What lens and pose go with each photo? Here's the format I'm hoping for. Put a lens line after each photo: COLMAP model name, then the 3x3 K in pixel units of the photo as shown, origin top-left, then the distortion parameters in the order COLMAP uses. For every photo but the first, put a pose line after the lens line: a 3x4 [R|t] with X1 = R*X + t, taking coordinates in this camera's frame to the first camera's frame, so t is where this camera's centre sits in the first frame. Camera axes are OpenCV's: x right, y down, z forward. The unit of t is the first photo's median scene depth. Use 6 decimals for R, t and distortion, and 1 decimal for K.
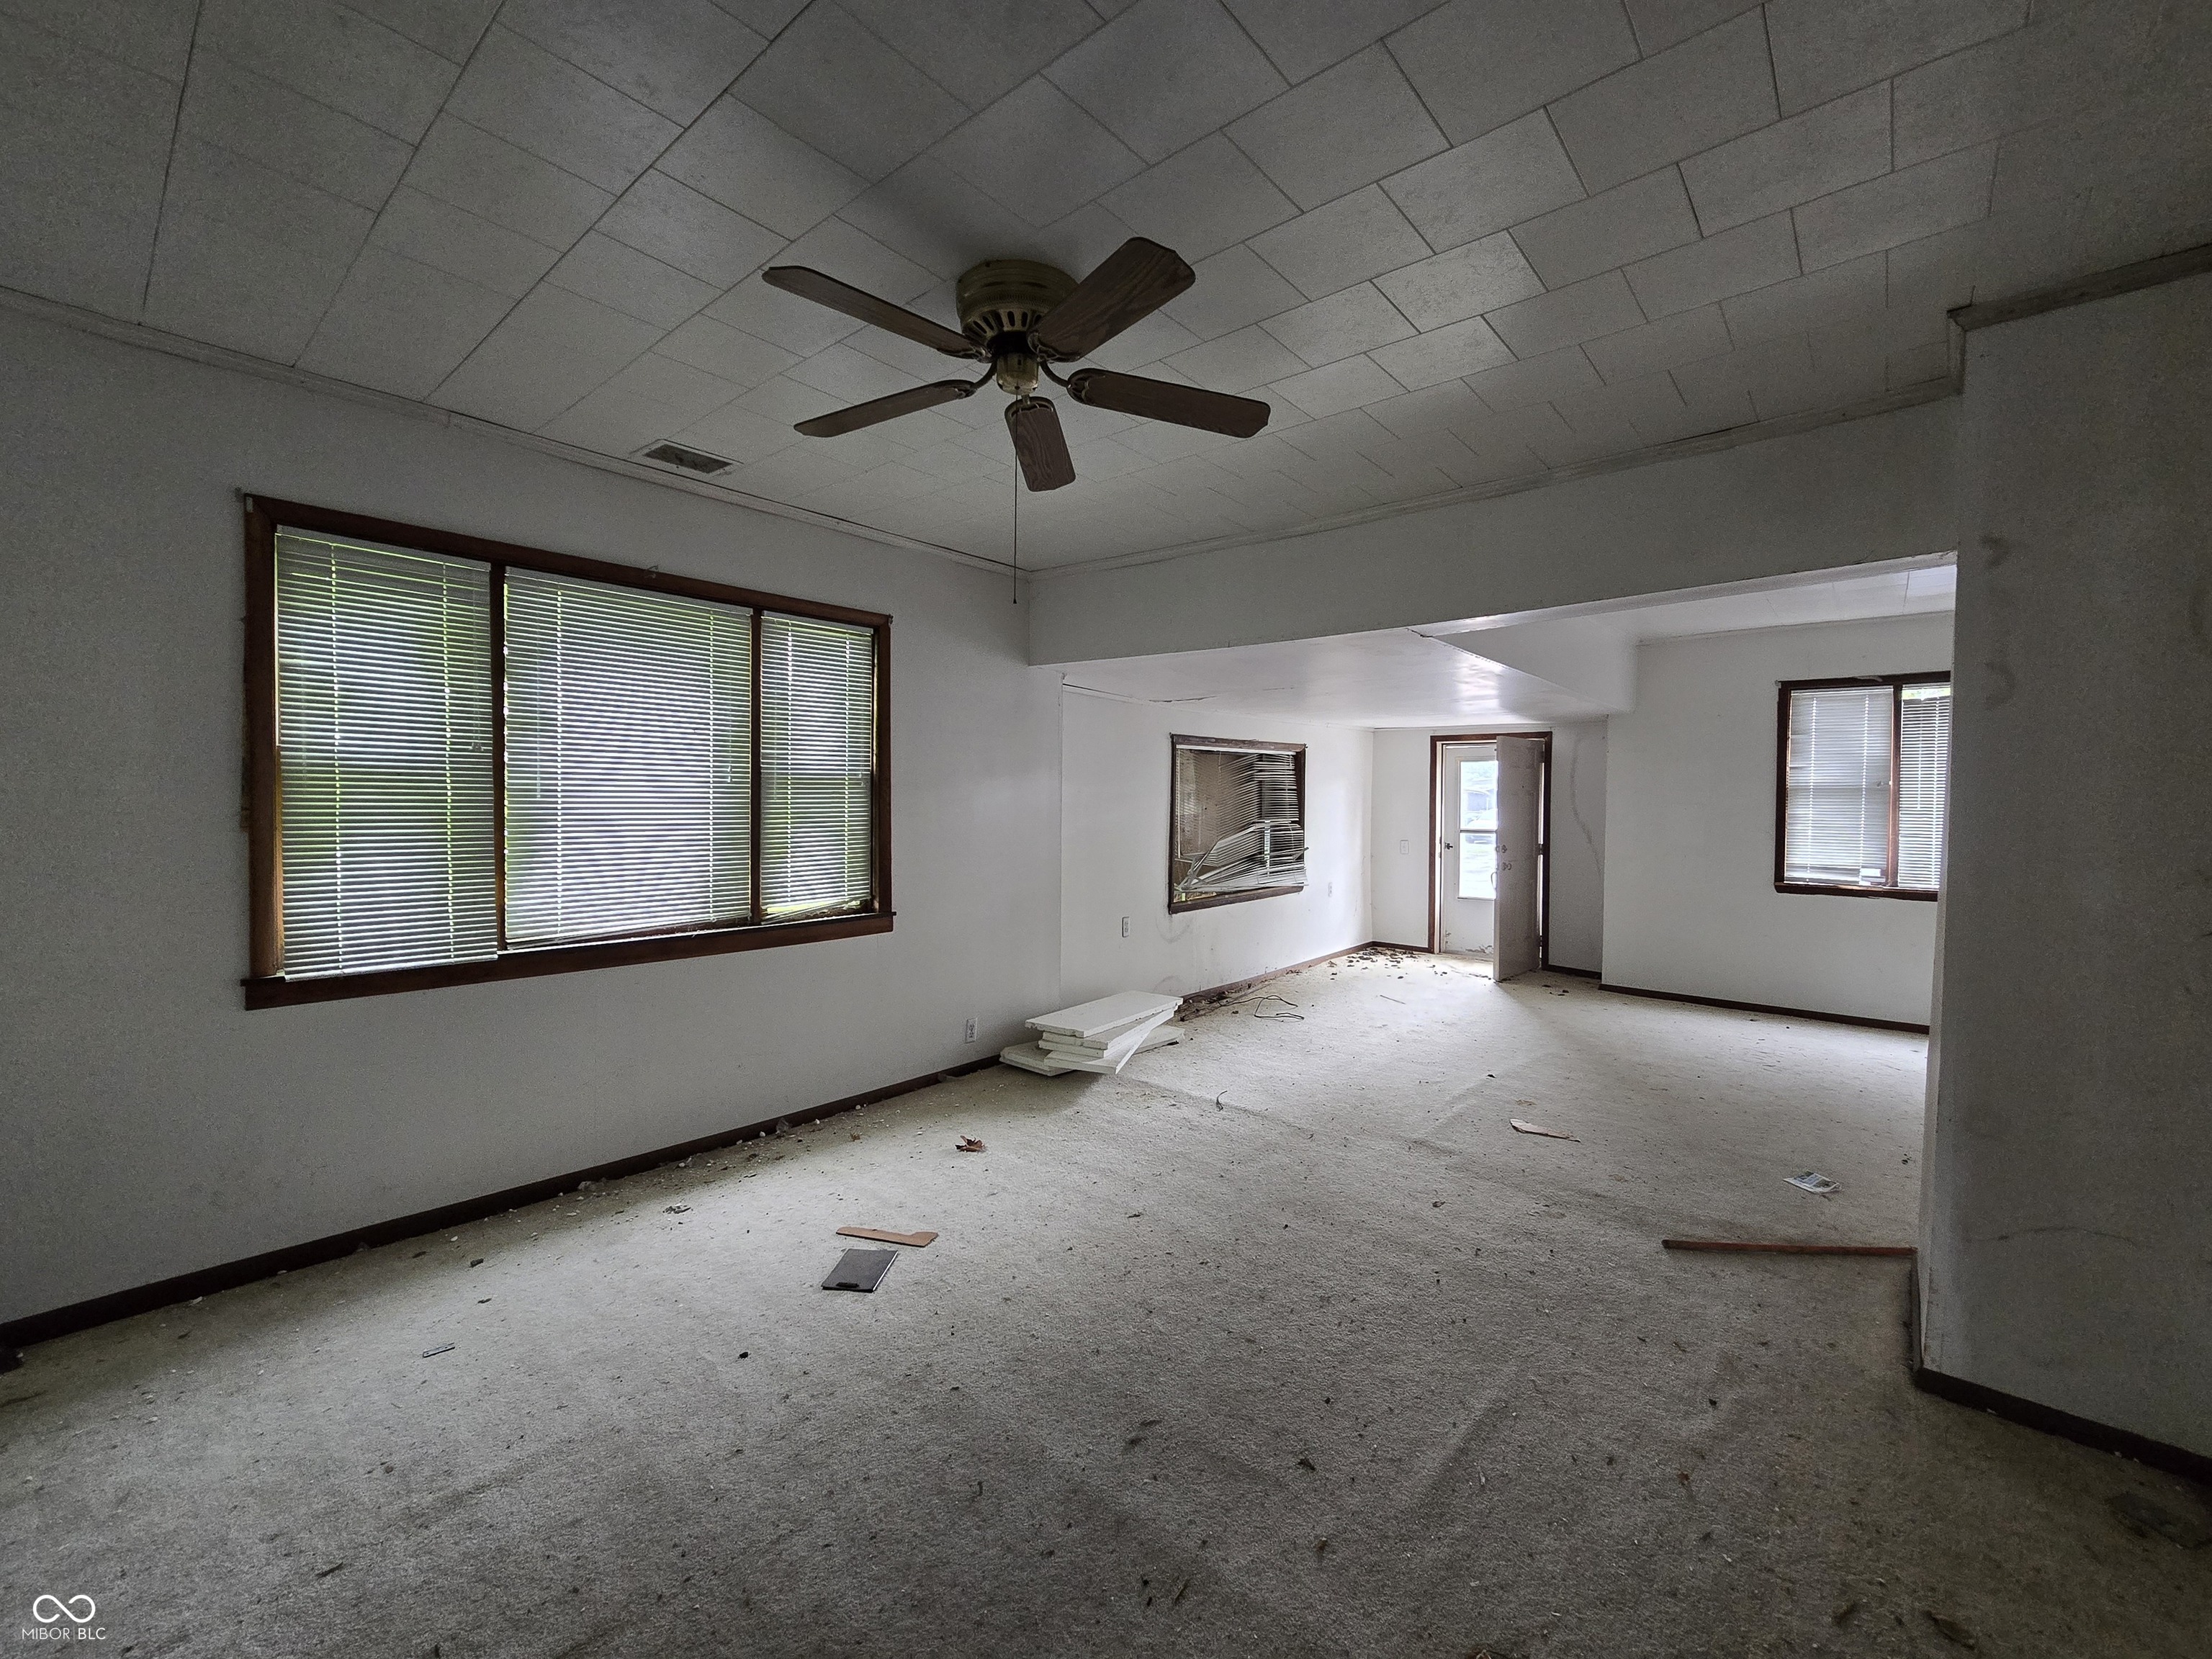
lens RADIAL K [[909.9, 0, 1105.2], [0, 909.9, 824.2], [0, 0, 1]] dist [-0.001915, -0.000275]
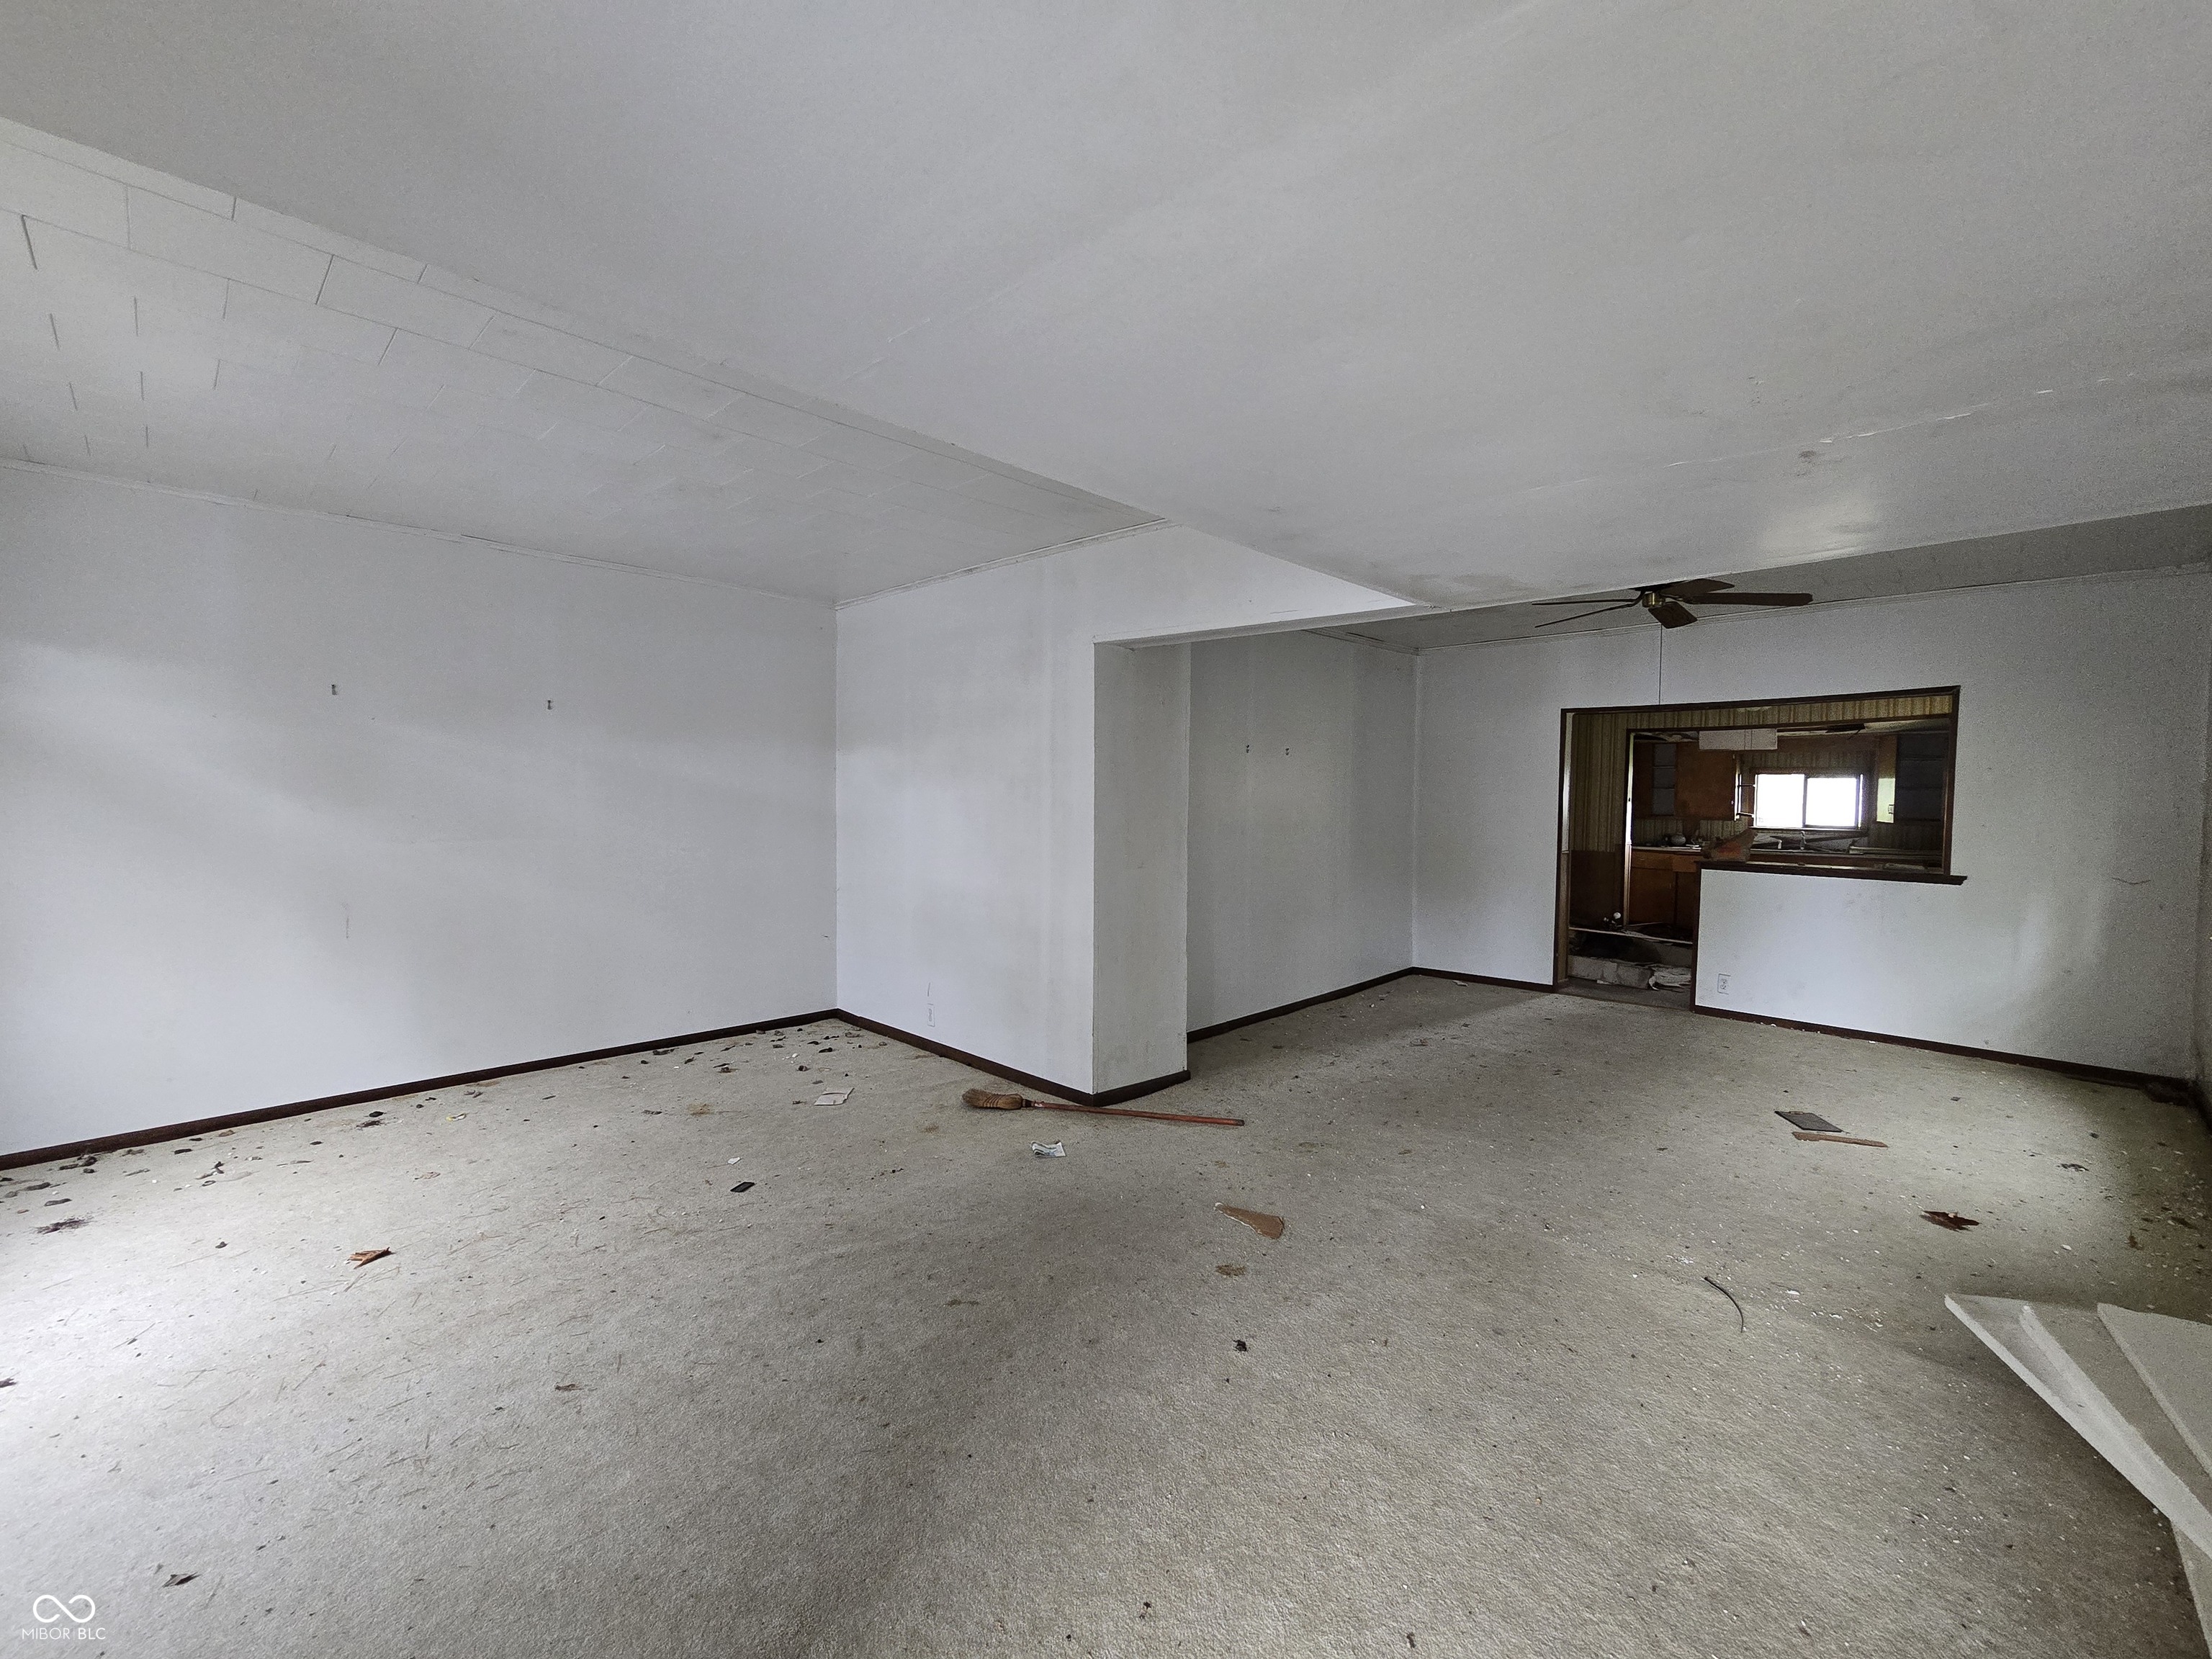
lens RADIAL K [[909.9, 0, 1105.2], [0, 909.9, 824.2], [0, 0, 1]] dist [-0.001915, -0.000275]
pose [[-0.997675, -0.021655, 0.064625, 0.536991], [-0.017629, 0.997906, 0.062228, -0.050187], [-0.065837, 0.060944, -0.995968, 1.696048]]
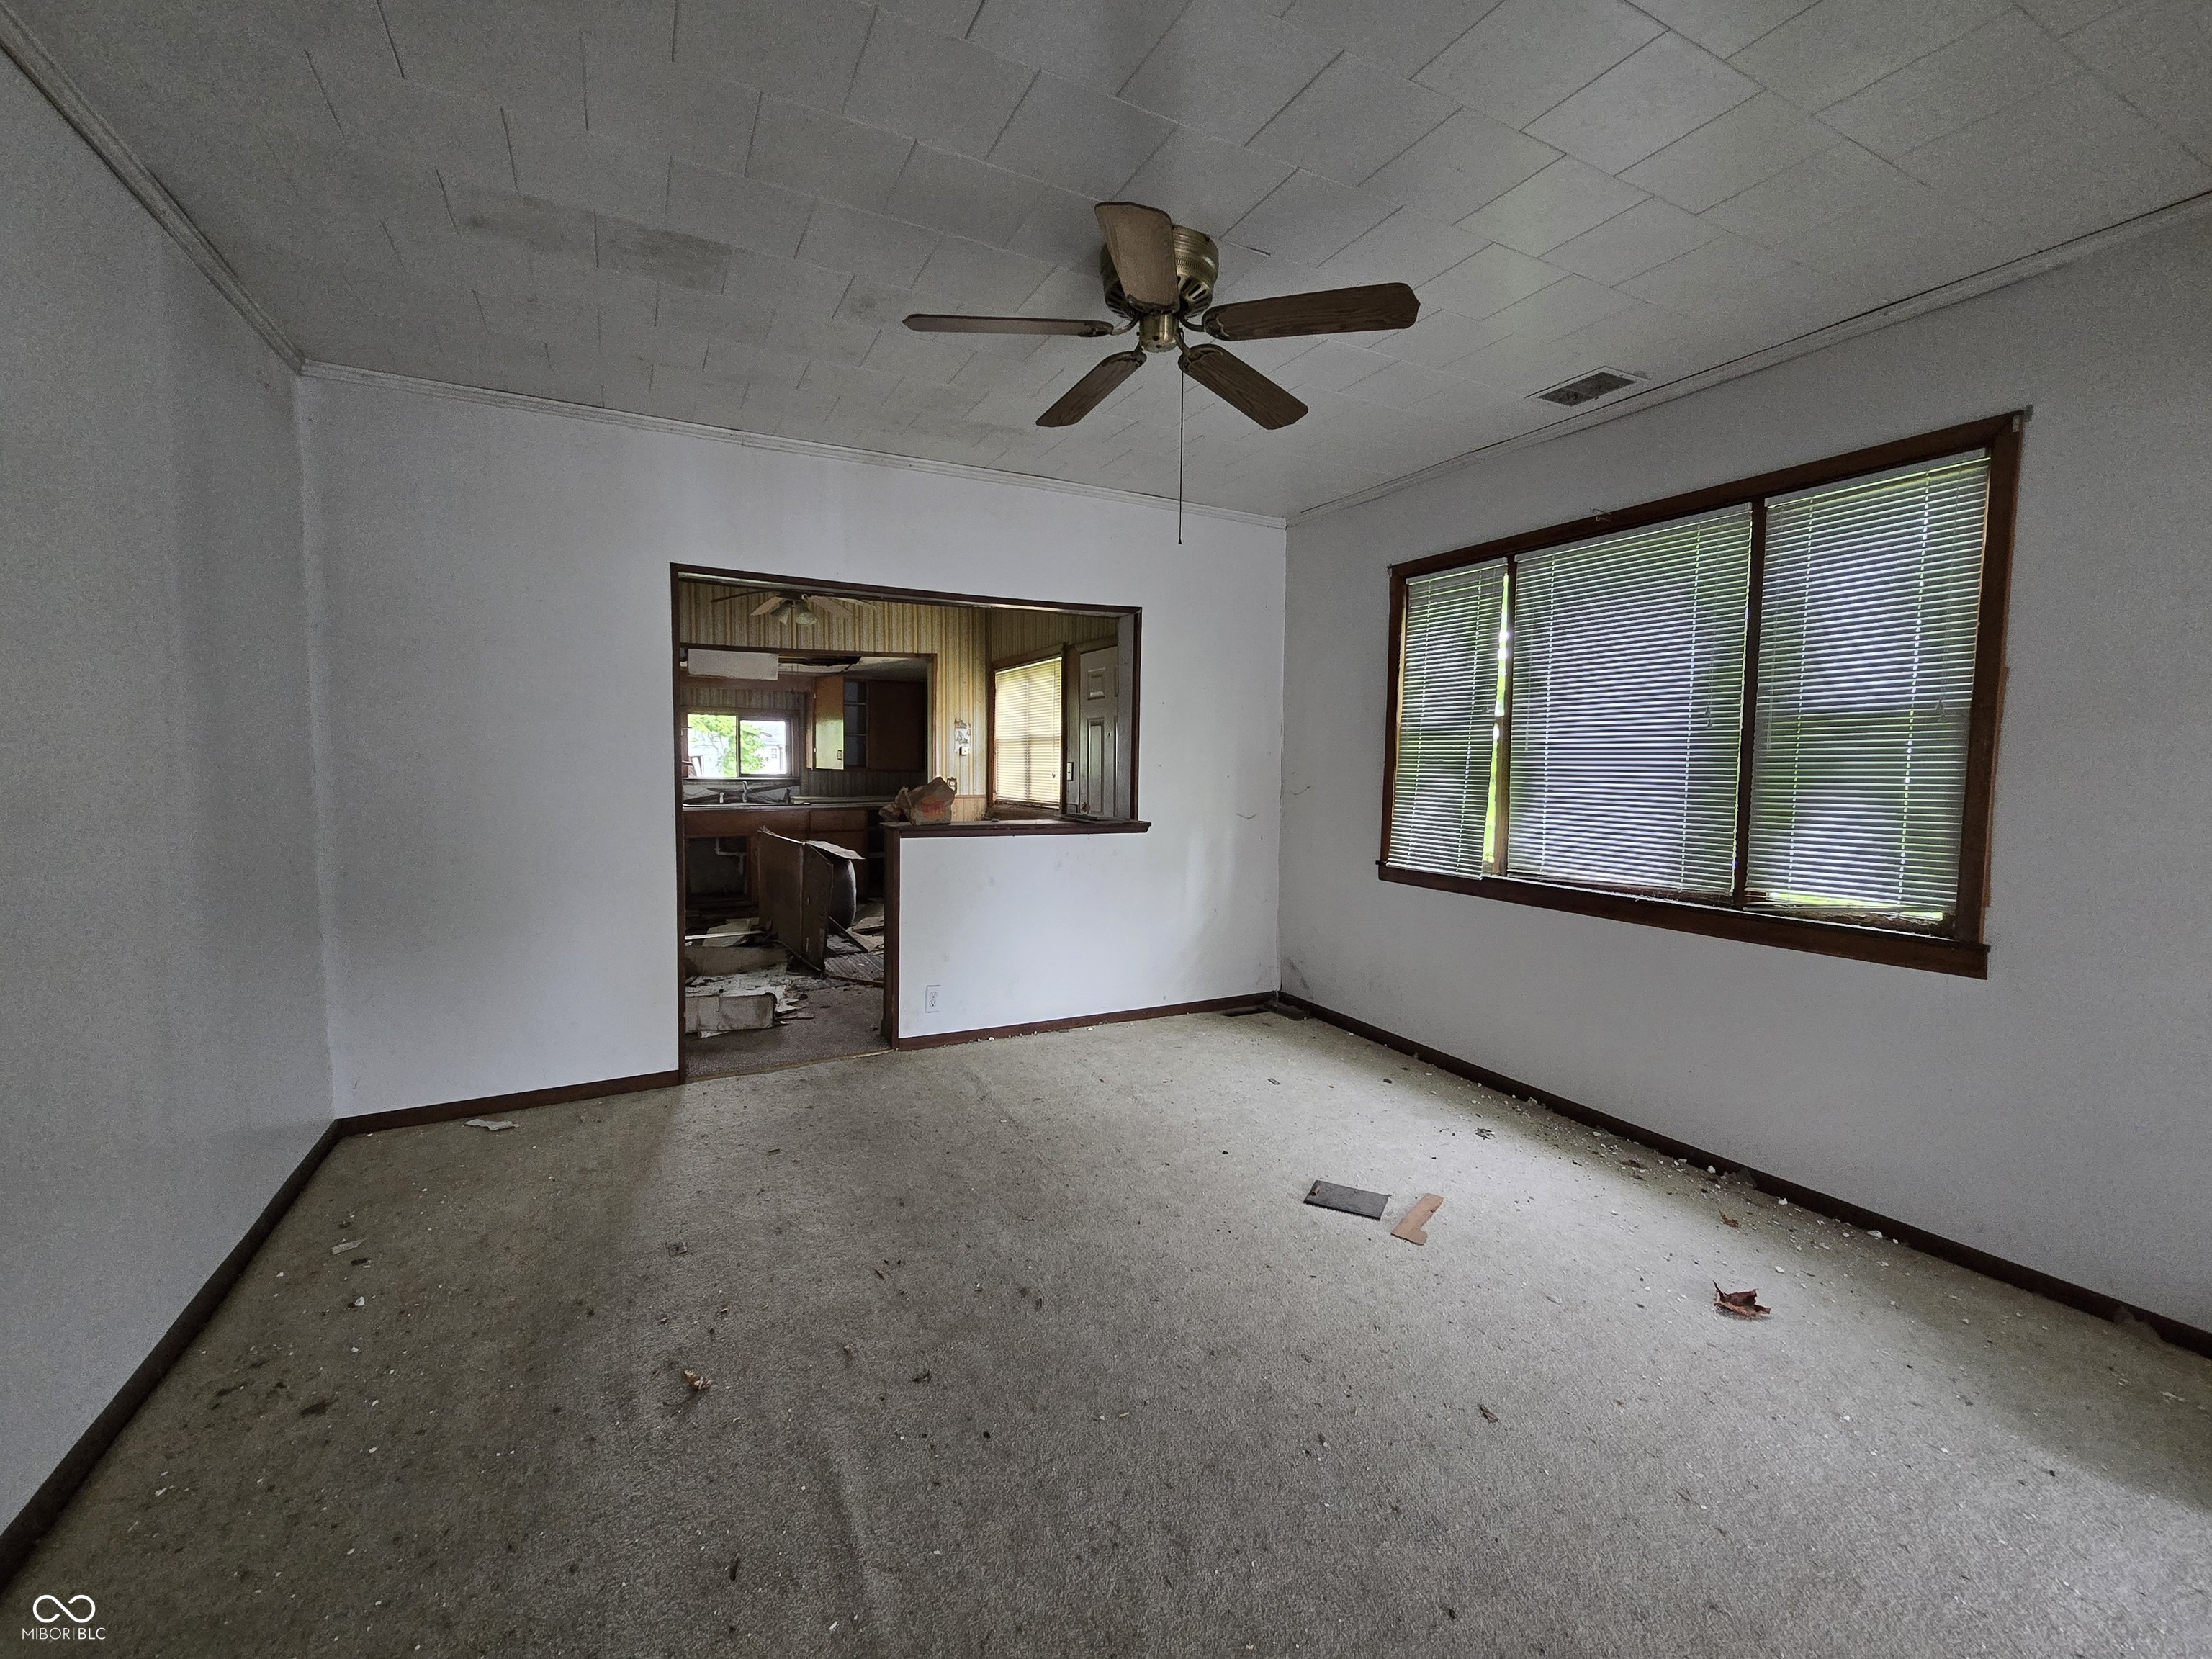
lens RADIAL K [[909.9, 0, 1105.2], [0, 909.9, 824.2], [0, 0, 1]] dist [-0.001915, -0.000275]
pose [[-0.362815, 0.051634, -0.930430, 0.508612], [-0.038870, 0.996756, 0.070472, 0.003562], [0.931050, 0.061734, -0.359631, 0.726011]]
